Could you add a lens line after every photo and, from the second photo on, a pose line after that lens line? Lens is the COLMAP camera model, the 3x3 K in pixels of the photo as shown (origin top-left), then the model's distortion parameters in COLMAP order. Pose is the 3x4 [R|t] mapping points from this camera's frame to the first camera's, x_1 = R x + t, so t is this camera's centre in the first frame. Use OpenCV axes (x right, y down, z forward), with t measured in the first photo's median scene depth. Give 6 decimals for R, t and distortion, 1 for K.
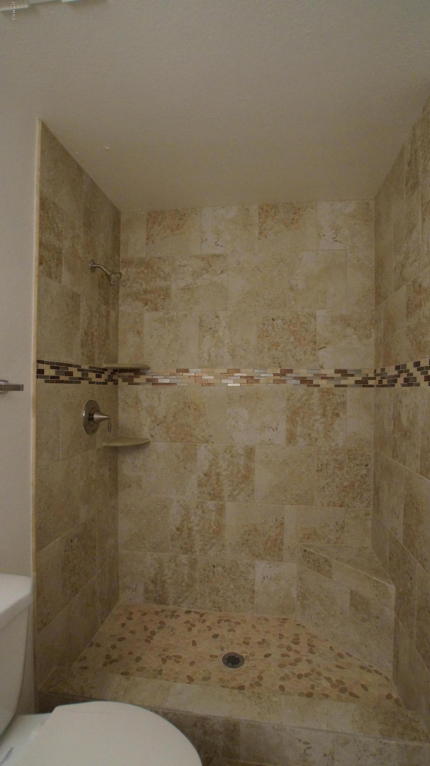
lens RADIAL K [[373.5, 0, 218.1], [0, 373.5, 387.4], [0, 0, 1]] dist [-0.053558, 0.026541]
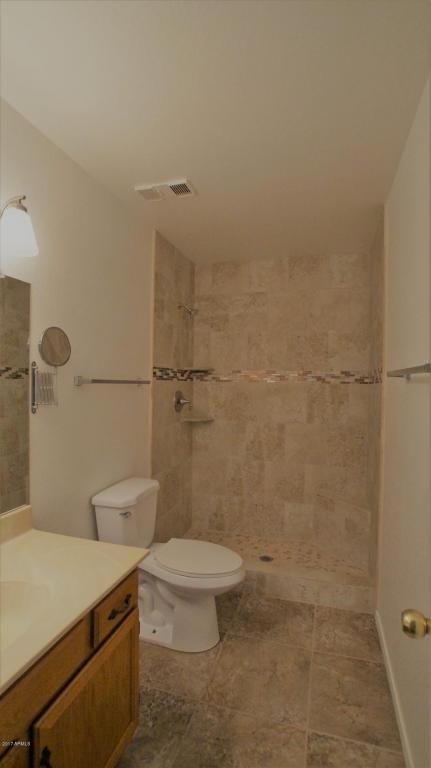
lens RADIAL K [[374.4, 0, 221.7], [0, 374.4, 390.7], [0, 0, 1]] dist [-0.053558, 0.026541]
pose [[0.990148, 0.009523, -0.139698, 0.057606], [-0.007003, 0.999804, 0.018523, 0.003493], [0.139847, -0.017362, 0.990021, -0.500837]]
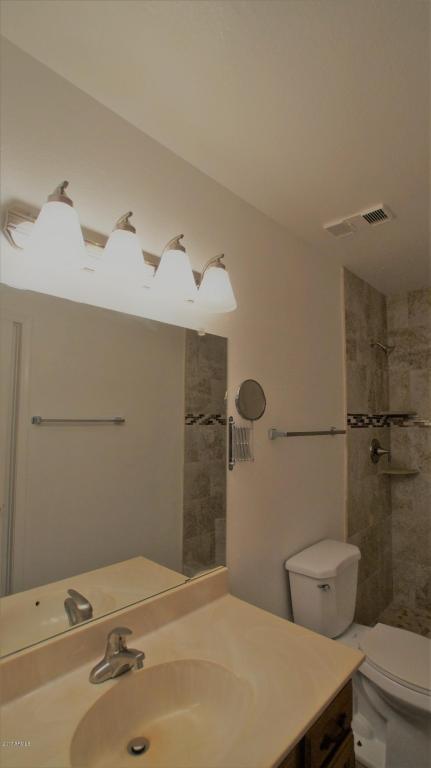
lens RADIAL K [[374.4, 0, 222.7], [0, 374.4, 390.1], [0, 0, 1]] dist [-0.053558, 0.026541]
pose [[0.826974, -0.045835, -0.560369, -0.021496], [-0.000659, 0.996592, -0.082488, -0.029459], [0.562240, 0.068585, 0.824125, -0.433021]]
